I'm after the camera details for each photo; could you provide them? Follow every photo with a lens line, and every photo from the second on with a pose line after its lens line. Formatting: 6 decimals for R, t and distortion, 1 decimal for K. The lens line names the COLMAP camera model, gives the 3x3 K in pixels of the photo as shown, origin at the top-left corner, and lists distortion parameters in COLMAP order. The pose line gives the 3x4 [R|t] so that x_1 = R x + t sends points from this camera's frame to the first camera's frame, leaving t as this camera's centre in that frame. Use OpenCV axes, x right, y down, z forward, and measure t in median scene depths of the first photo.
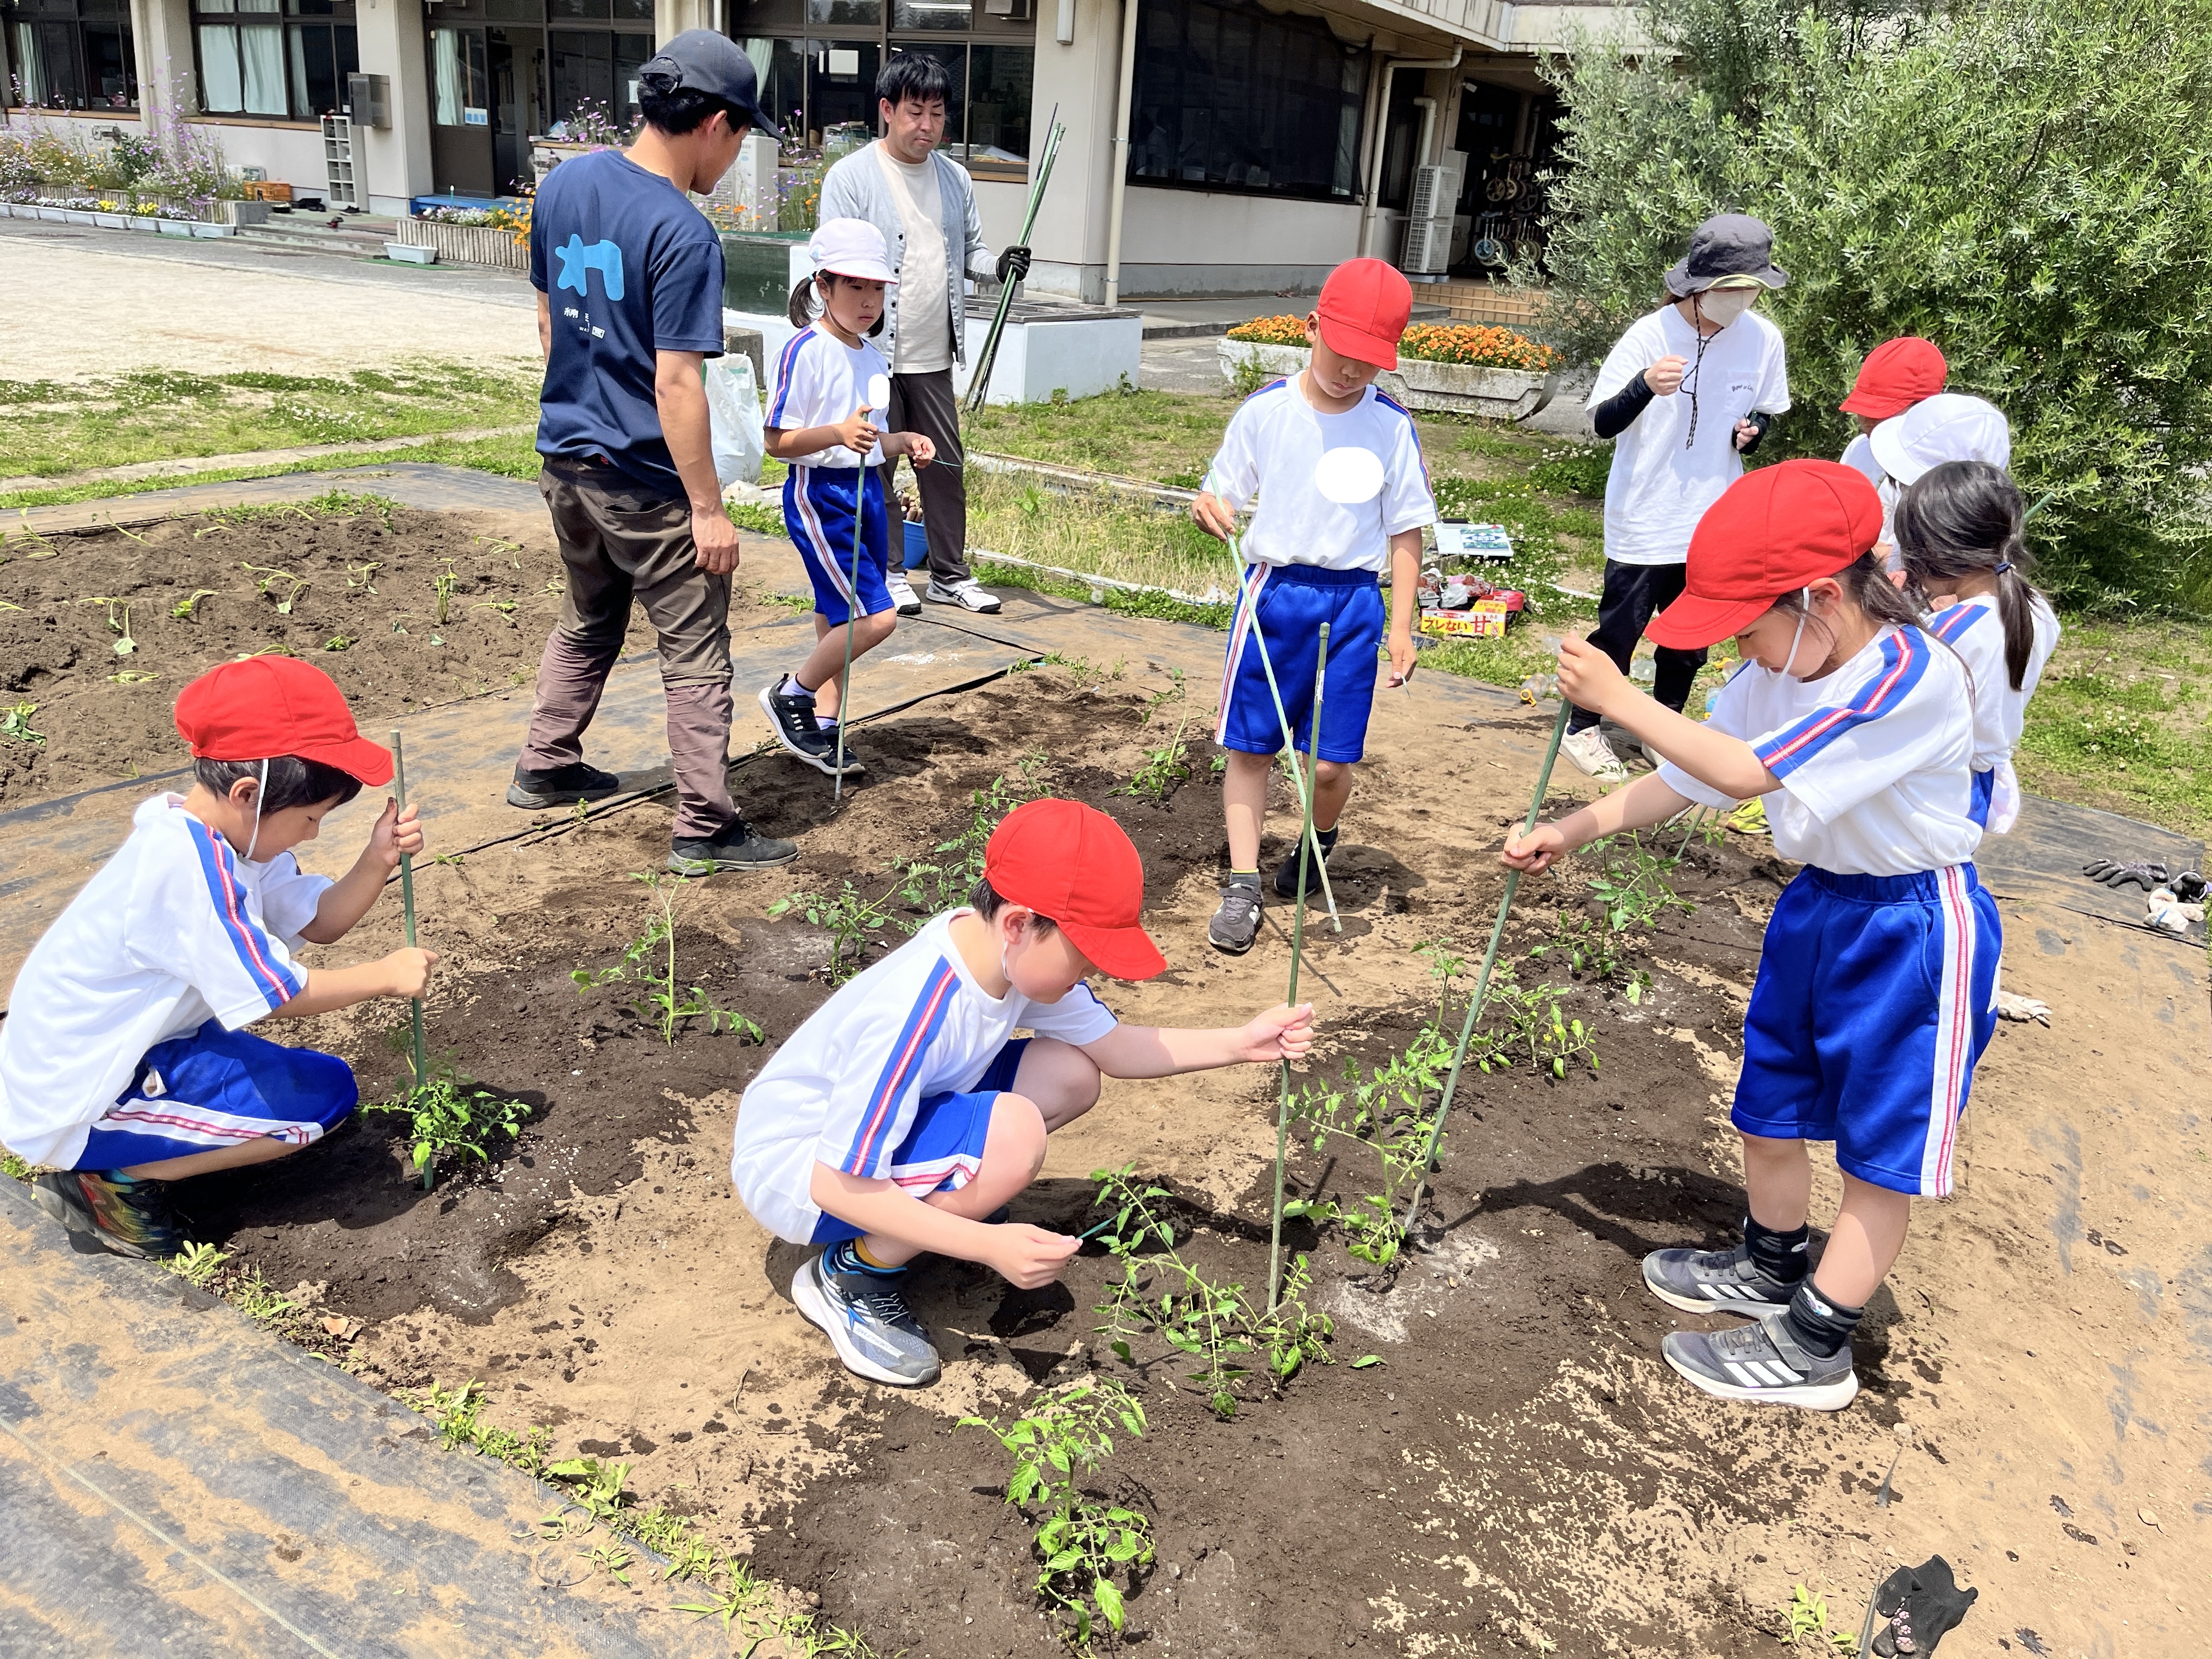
lens RADIAL K [[1676.5, 0, 1112.7], [0, 1676.5, 828.7], [0, 0, 1]] dist [0.053954, -0.091430]
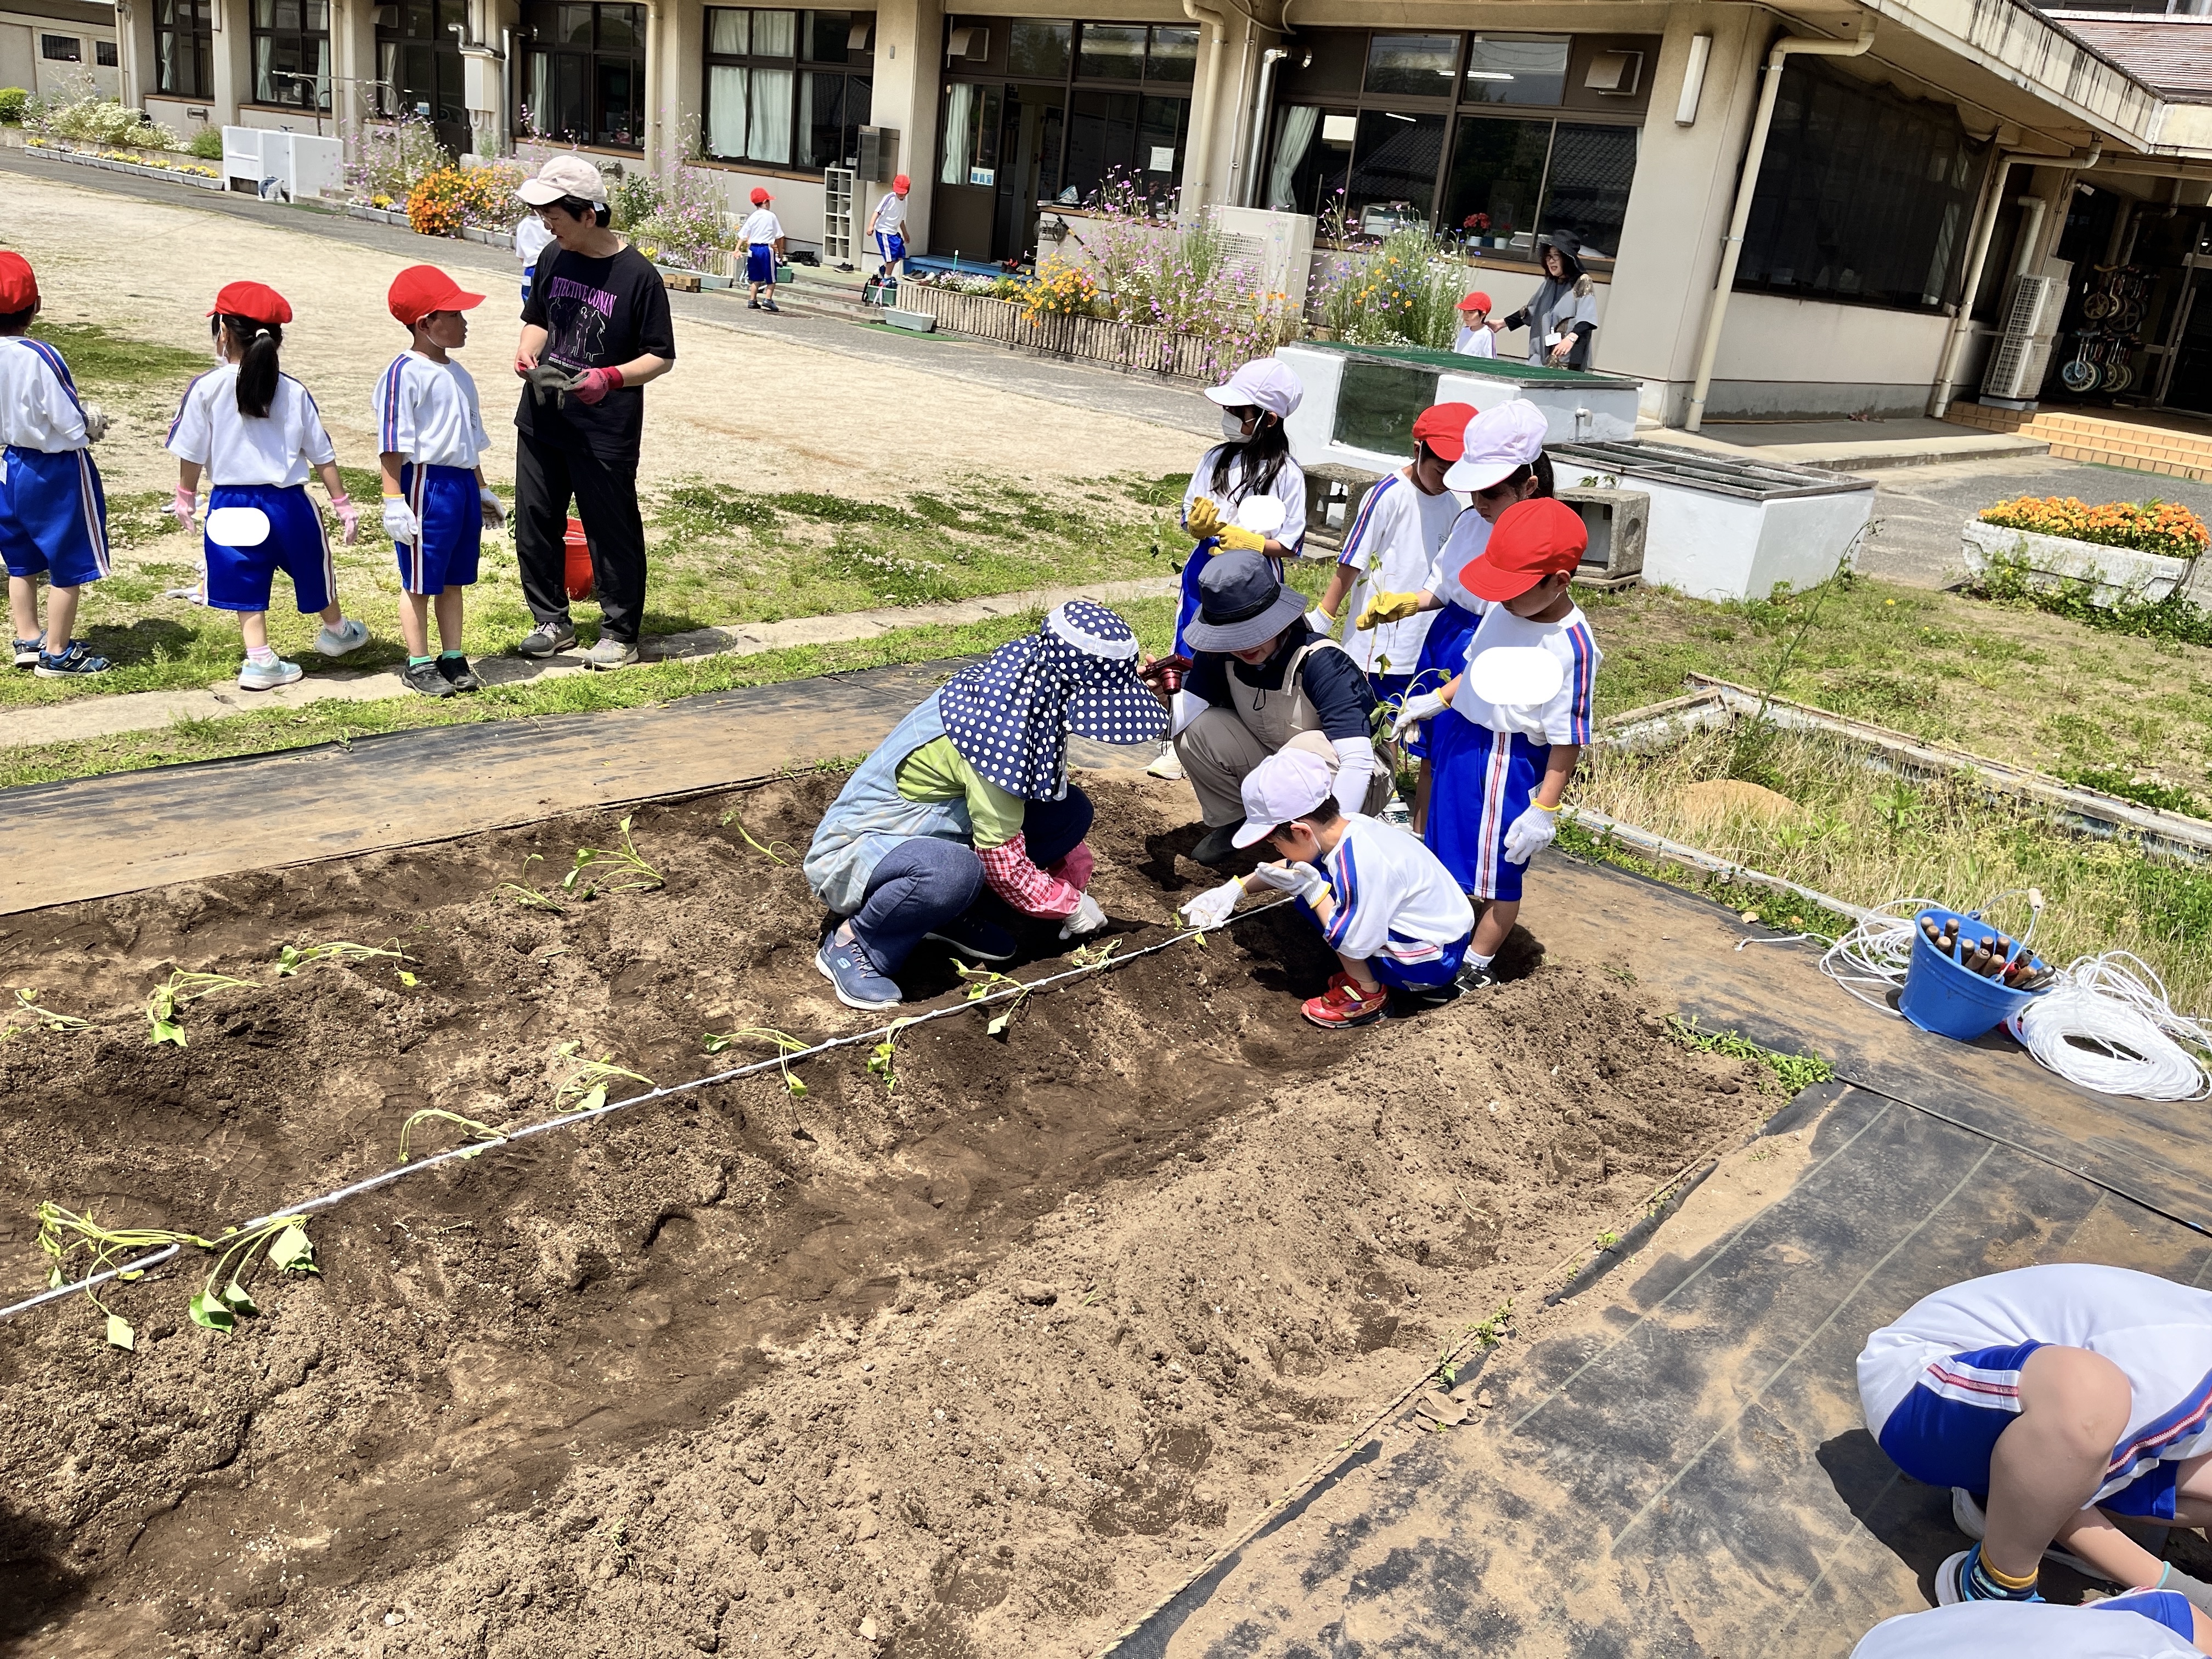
lens RADIAL K [[1676.5, 0, 1123.8], [0, 1676.5, 826.5], [0, 0, 1]] dist [0.053954, -0.091430]
pose [[0.976627, 0.112601, -0.183087, -0.157656], [-0.118127, 0.992806, -0.019528, -0.093100], [0.179571, 0.040699, 0.982903, 0.182762]]
